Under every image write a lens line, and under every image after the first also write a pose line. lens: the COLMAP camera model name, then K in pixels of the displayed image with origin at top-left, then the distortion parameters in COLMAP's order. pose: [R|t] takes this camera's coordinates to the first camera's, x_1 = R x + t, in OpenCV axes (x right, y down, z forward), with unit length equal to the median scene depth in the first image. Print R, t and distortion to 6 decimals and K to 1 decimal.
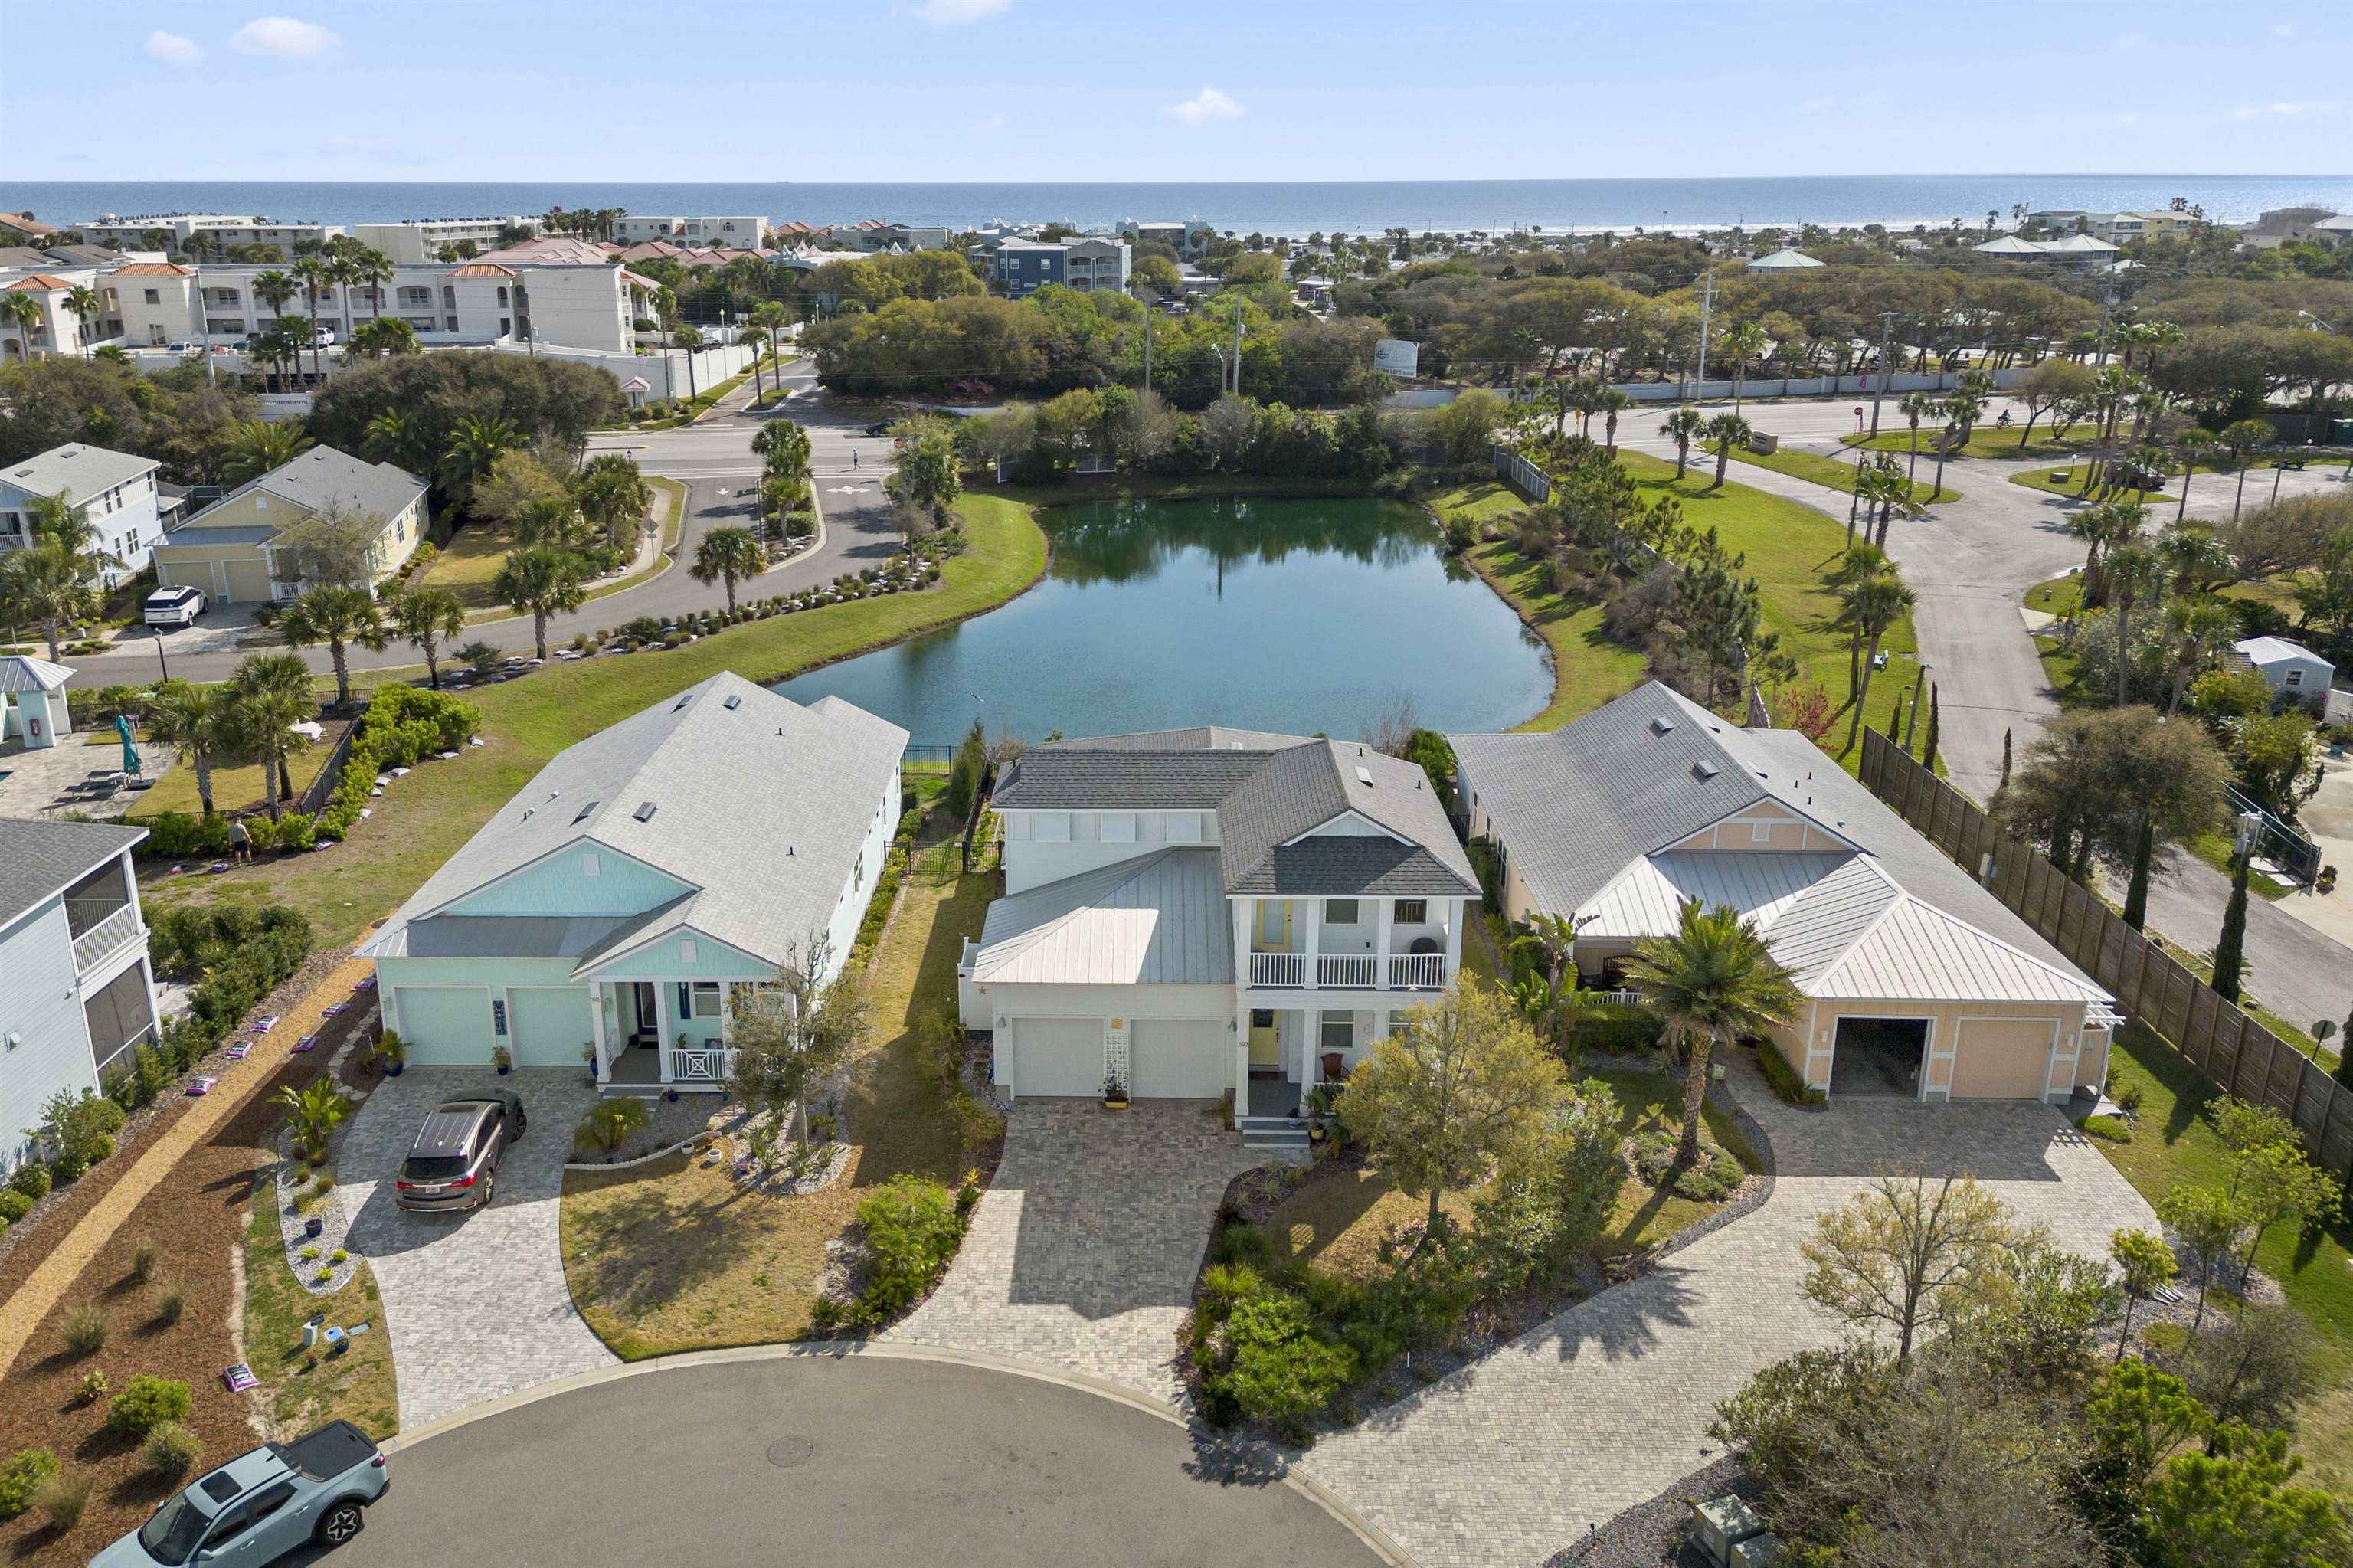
lens RADIAL K [[1742.9, 0, 1077.6], [0, 1742.9, 739.1], [0, 0, 1]] dist [0.007414, -0.003022]
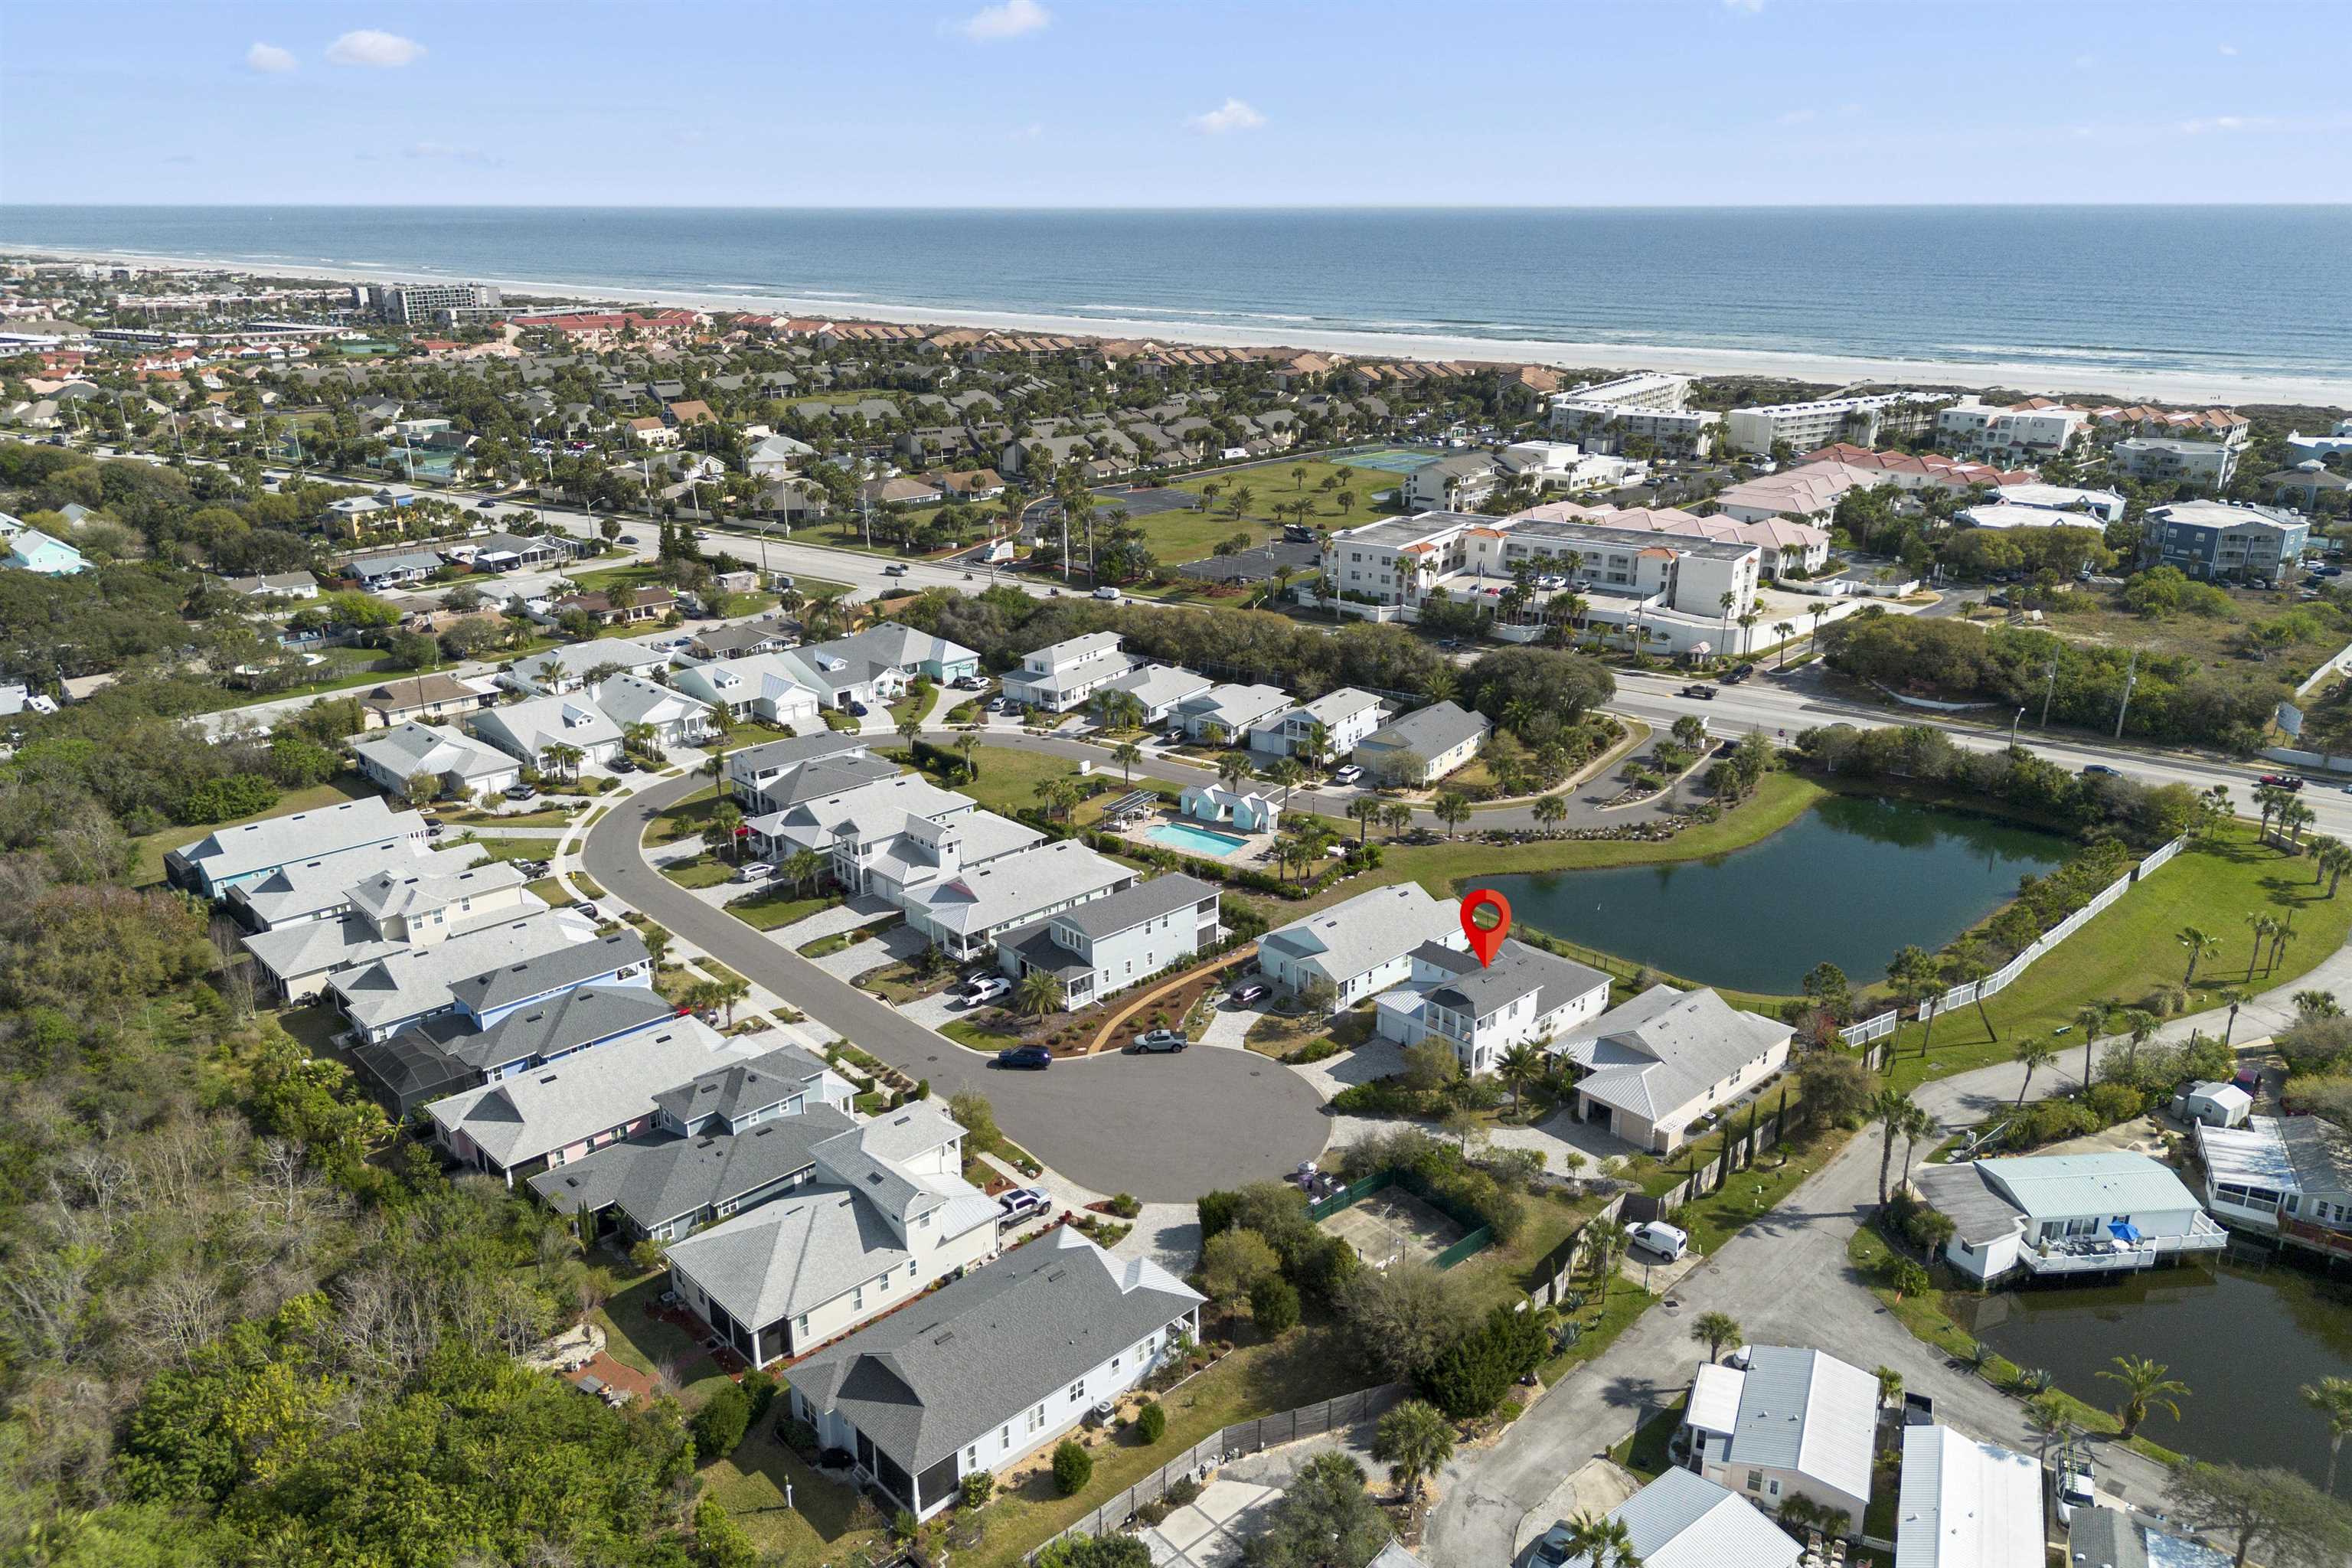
lens RADIAL K [[1660.1, 0, 1176.0], [0, 1660.1, 784.0], [0, 0, 1]] dist [0.003530, 0.000245]
pose [[0.695471, 0.235138, -0.678992, 1.900436], [-0.210756, 0.970134, 0.120090, -0.621025], [0.686951, 0.059583, 0.724257, -1.794499]]
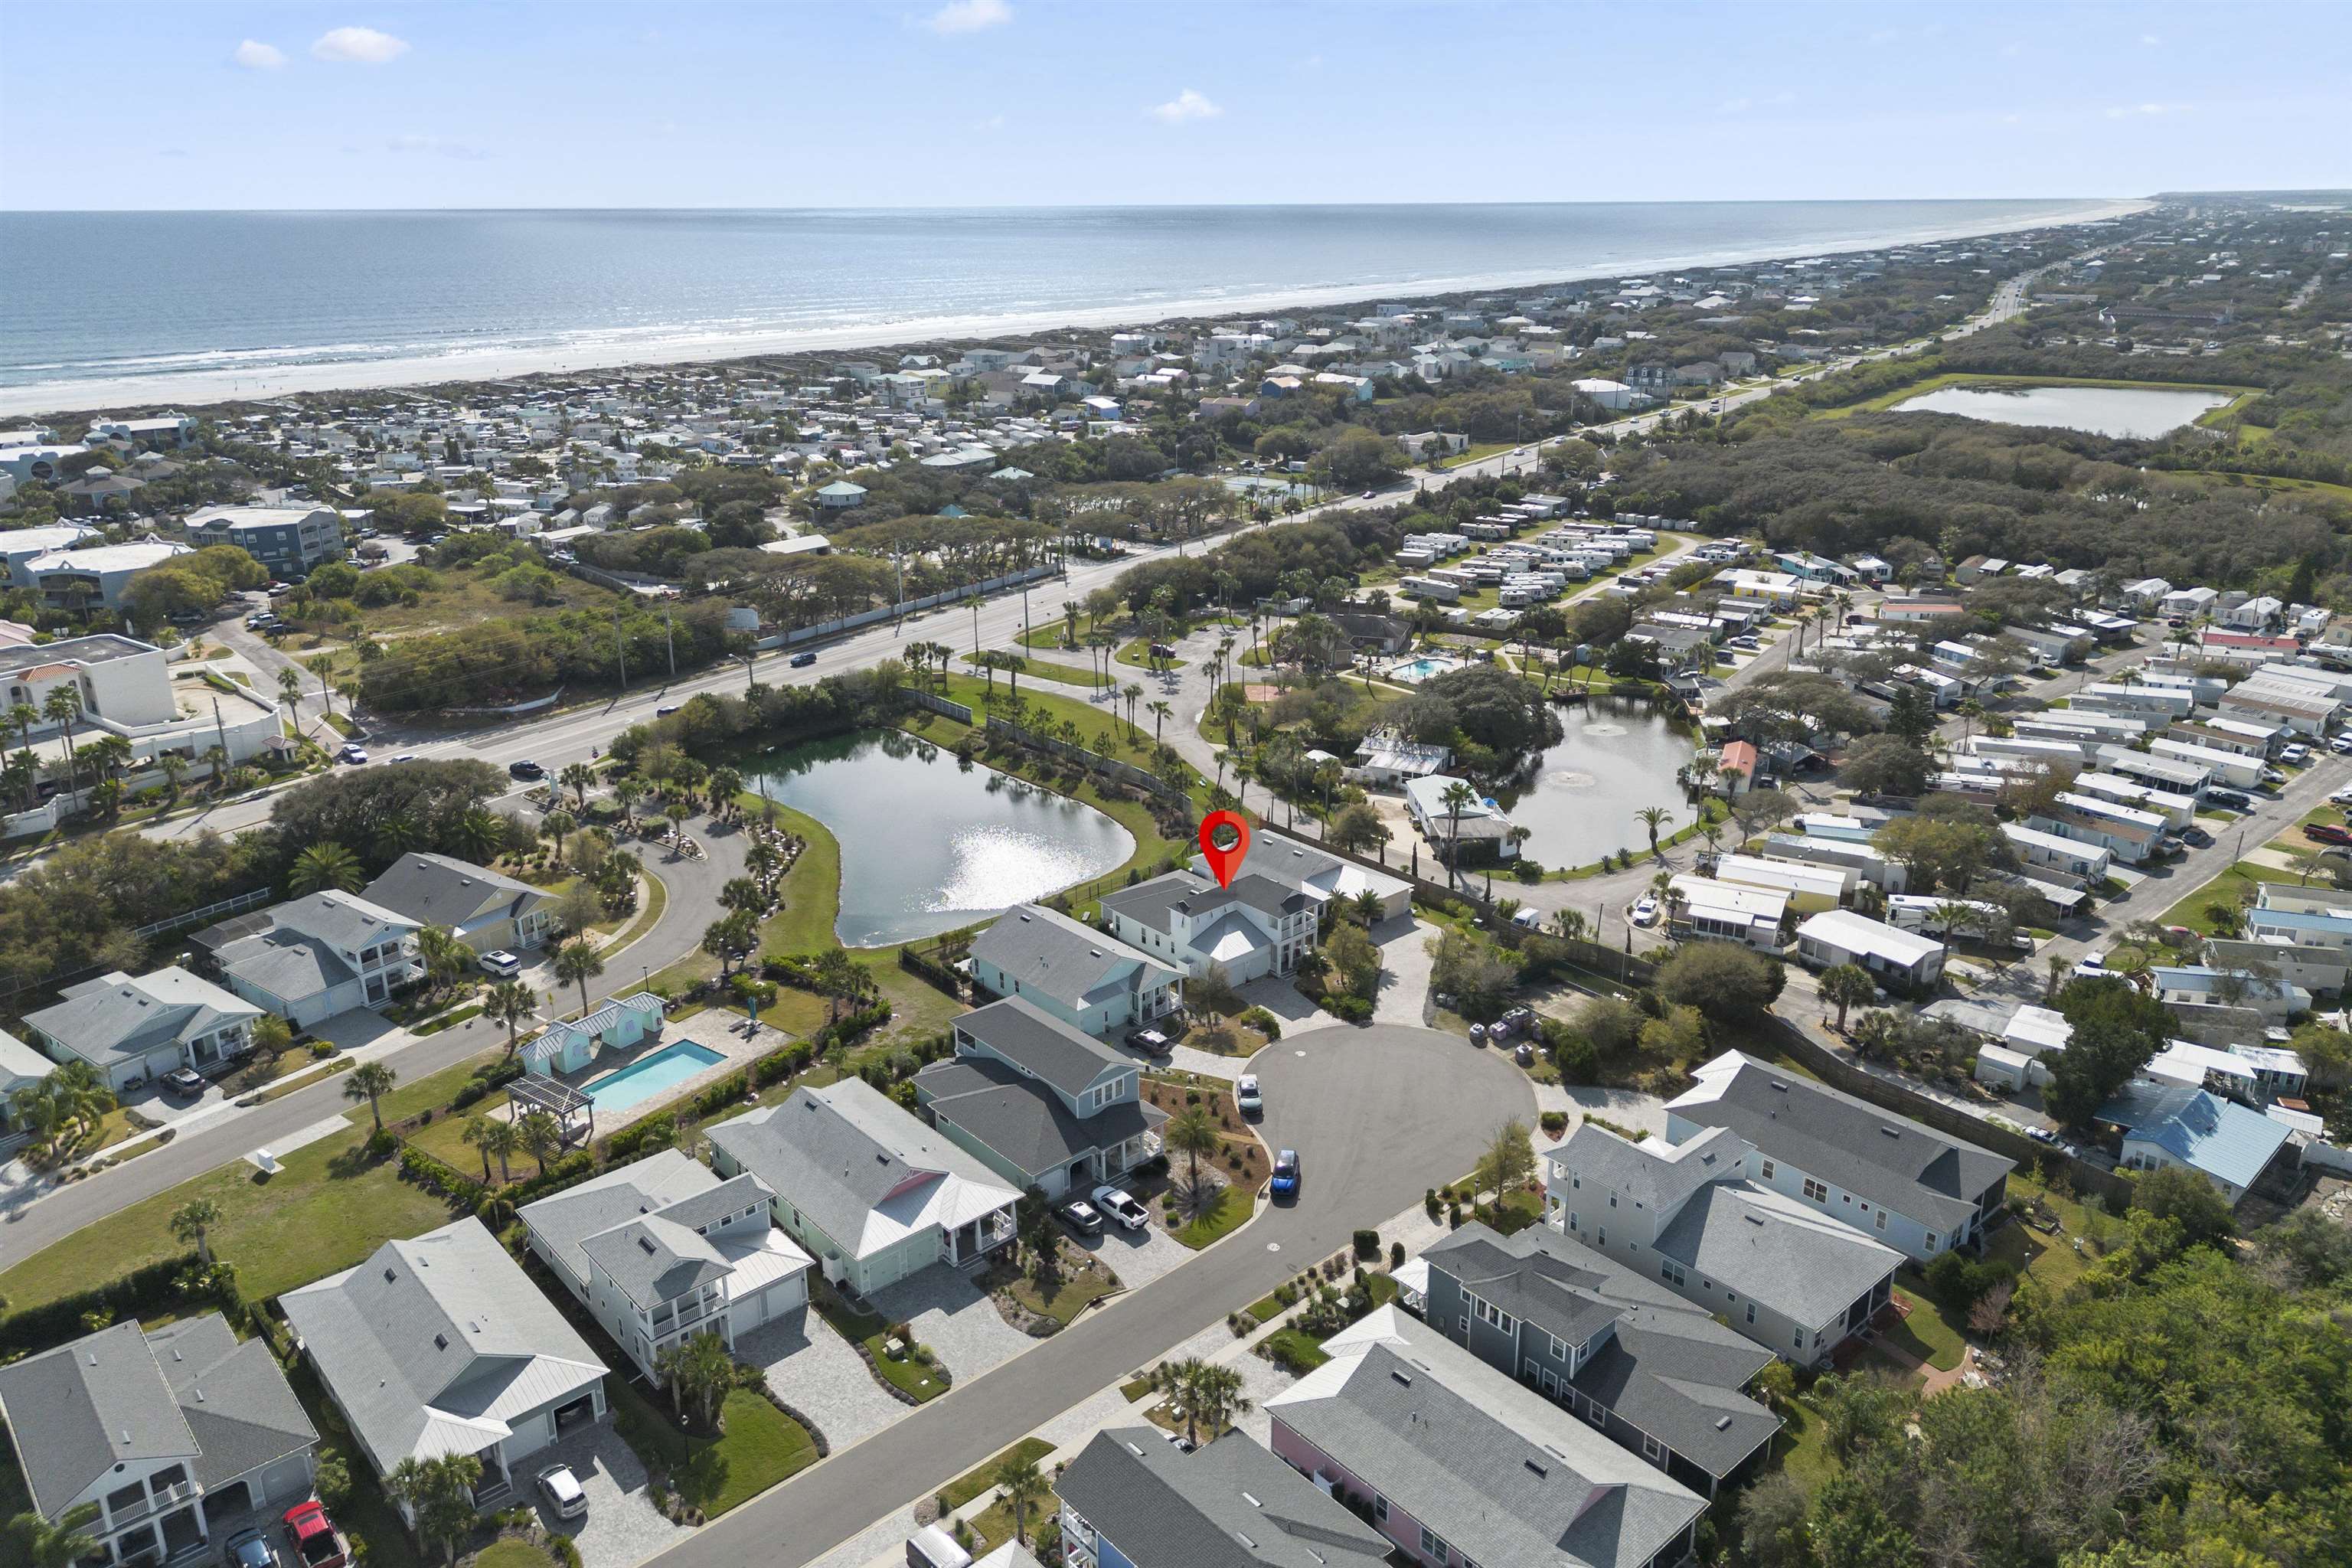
lens RADIAL K [[1660.1, 0, 1176.0], [0, 1660.1, 784.0], [0, 0, 1]] dist [0.003530, 0.000245]
pose [[0.723380, -0.222023, 0.653779, -2.416626], [0.202871, 0.973439, 0.106111, -0.639864], [-0.659973, 0.055875, 0.749208, -1.652393]]
